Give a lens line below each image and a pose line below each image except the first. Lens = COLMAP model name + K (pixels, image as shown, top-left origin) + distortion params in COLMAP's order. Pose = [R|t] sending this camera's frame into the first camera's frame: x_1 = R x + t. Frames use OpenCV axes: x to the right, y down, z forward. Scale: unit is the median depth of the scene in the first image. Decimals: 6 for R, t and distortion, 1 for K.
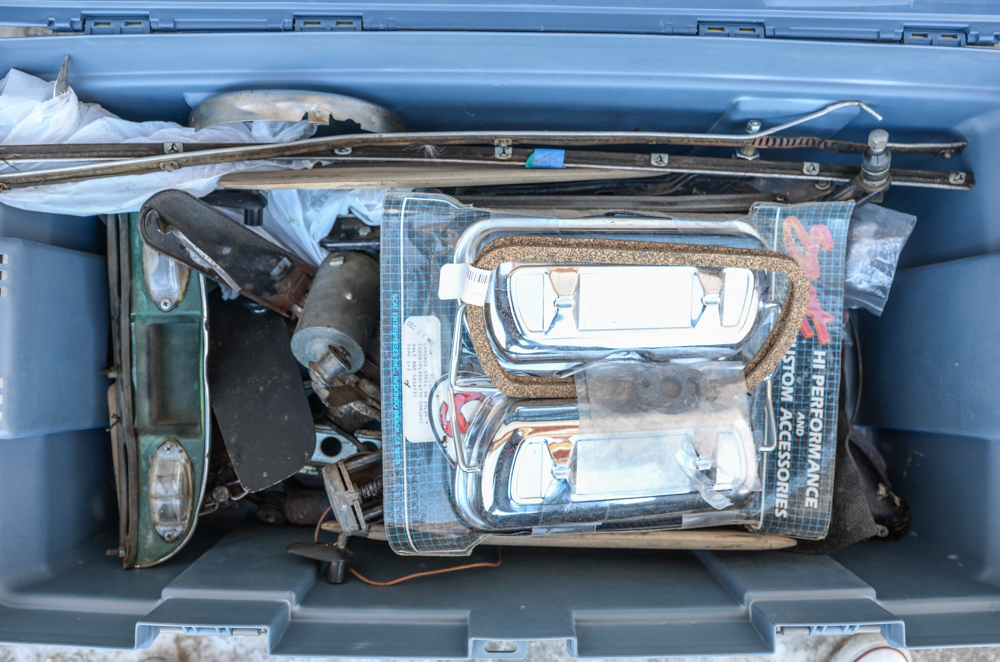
lens RADIAL K [[774.5, 0, 498.2], [0, 774.5, 334.3], [0, 0, 1]] dist [-0.110342, 0.083888]
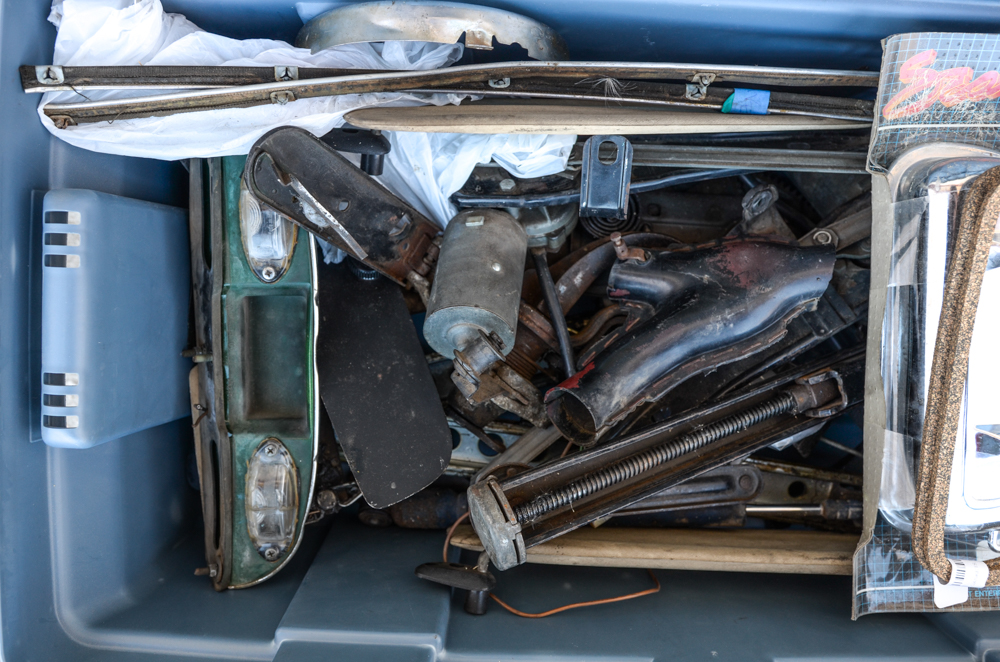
lens RADIAL K [[774.5, 0, 498.2], [0, 774.5, 334.3], [0, 0, 1]] dist [-0.110342, 0.083888]
pose [[0.999779, 0.020915, 0.002205, -0.195797], [-0.021027, 0.996250, 0.083928, -0.048000], [-0.000441, -0.083956, 0.996469, 0.193168]]
